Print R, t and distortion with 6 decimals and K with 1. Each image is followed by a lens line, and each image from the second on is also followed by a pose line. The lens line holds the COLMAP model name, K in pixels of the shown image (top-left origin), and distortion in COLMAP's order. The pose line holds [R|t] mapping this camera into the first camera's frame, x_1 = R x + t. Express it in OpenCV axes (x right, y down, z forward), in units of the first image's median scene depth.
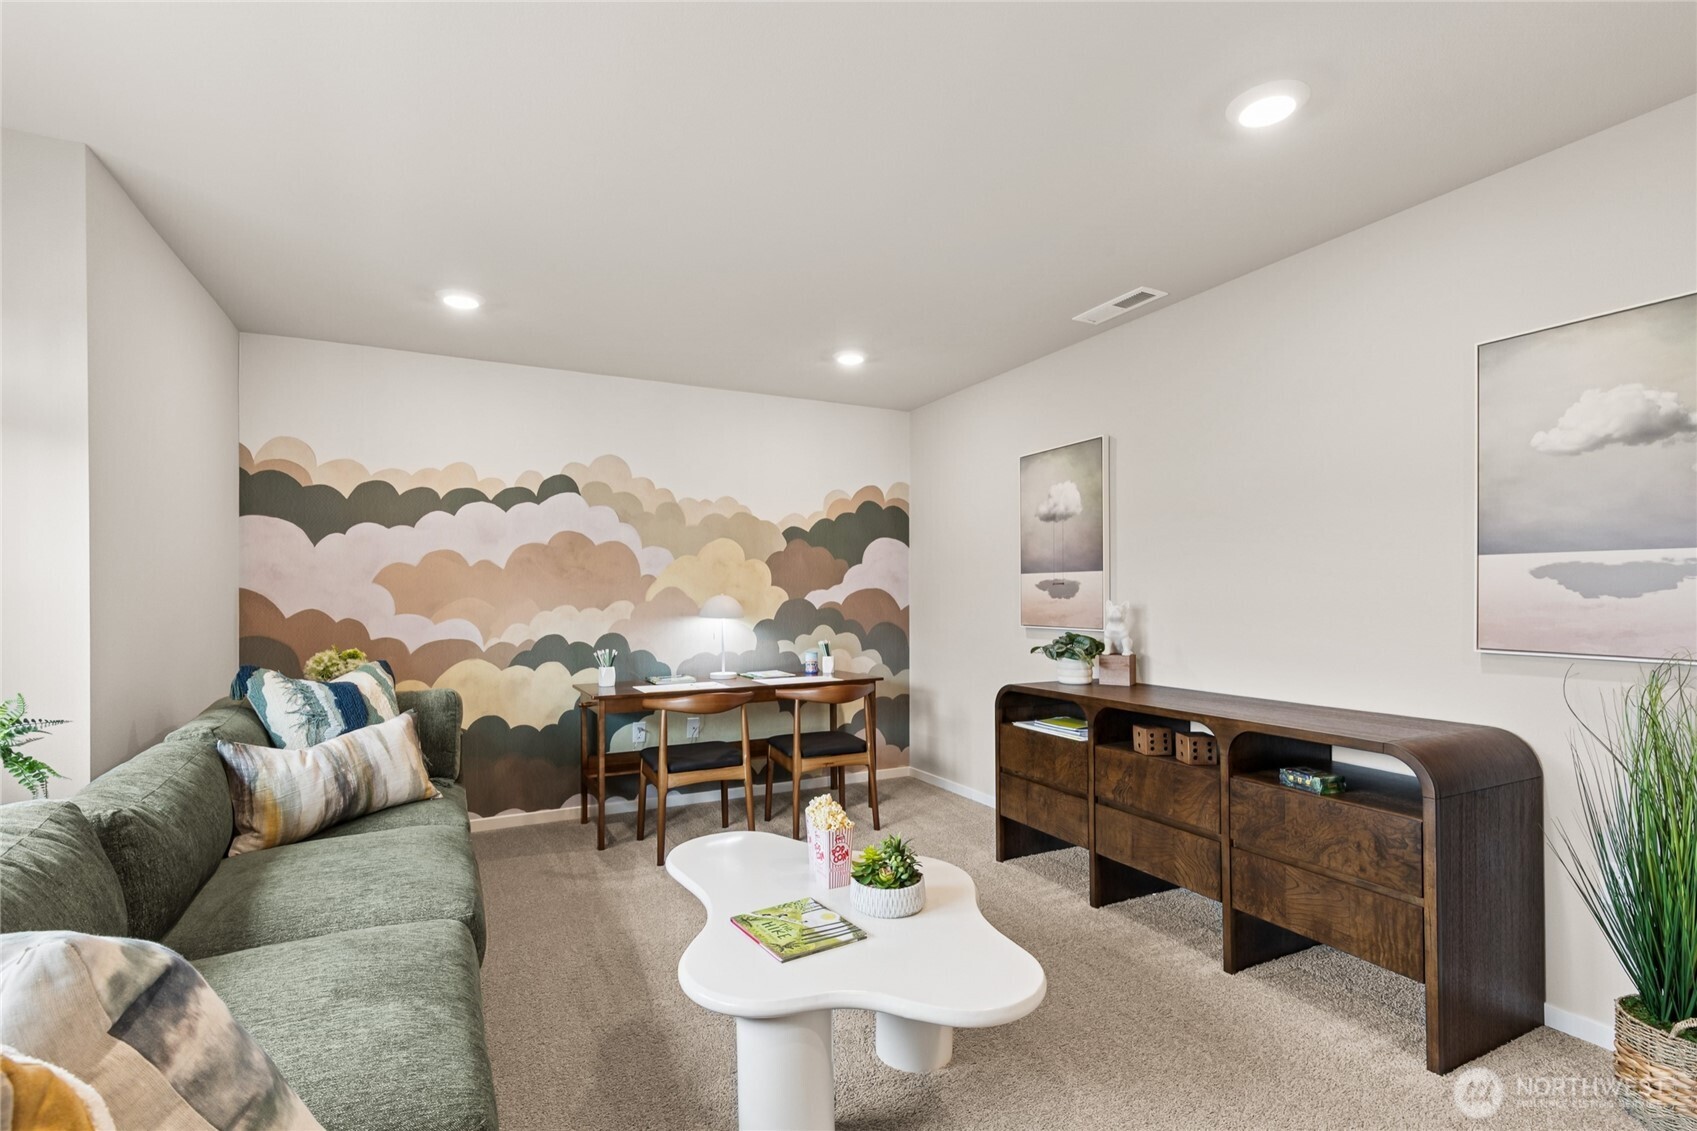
lens RADIAL K [[778.5, 0, 851.2], [0, 778.5, 578.6], [0, 0, 1]] dist [0.006579, -0.003182]
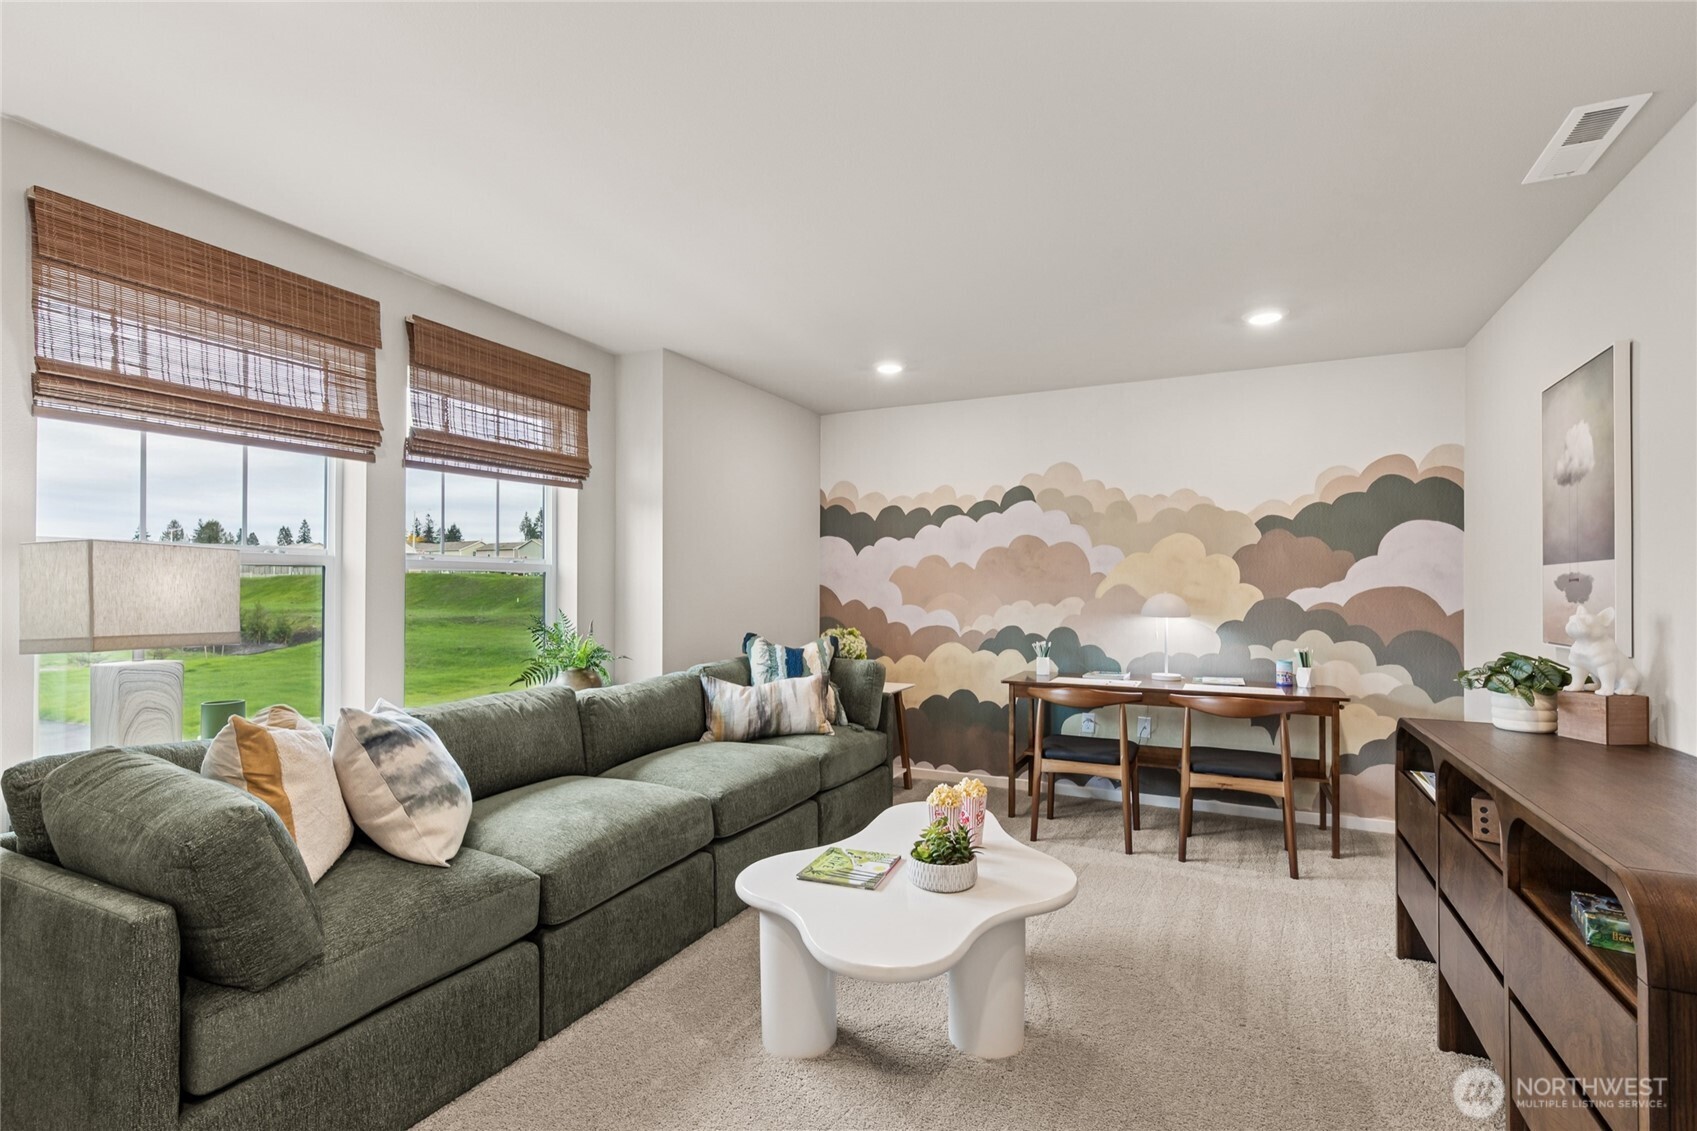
lens RADIAL K [[778.5, 0, 858.4], [0, 778.5, 571.4], [0, 0, 1]] dist [0.006579, -0.003182]
pose [[0.611195, -0.012516, -0.791381, 0.398077], [0.008249, 0.999921, -0.009443, 0.000665], [0.791437, -0.000756, 0.611250, 0.121236]]
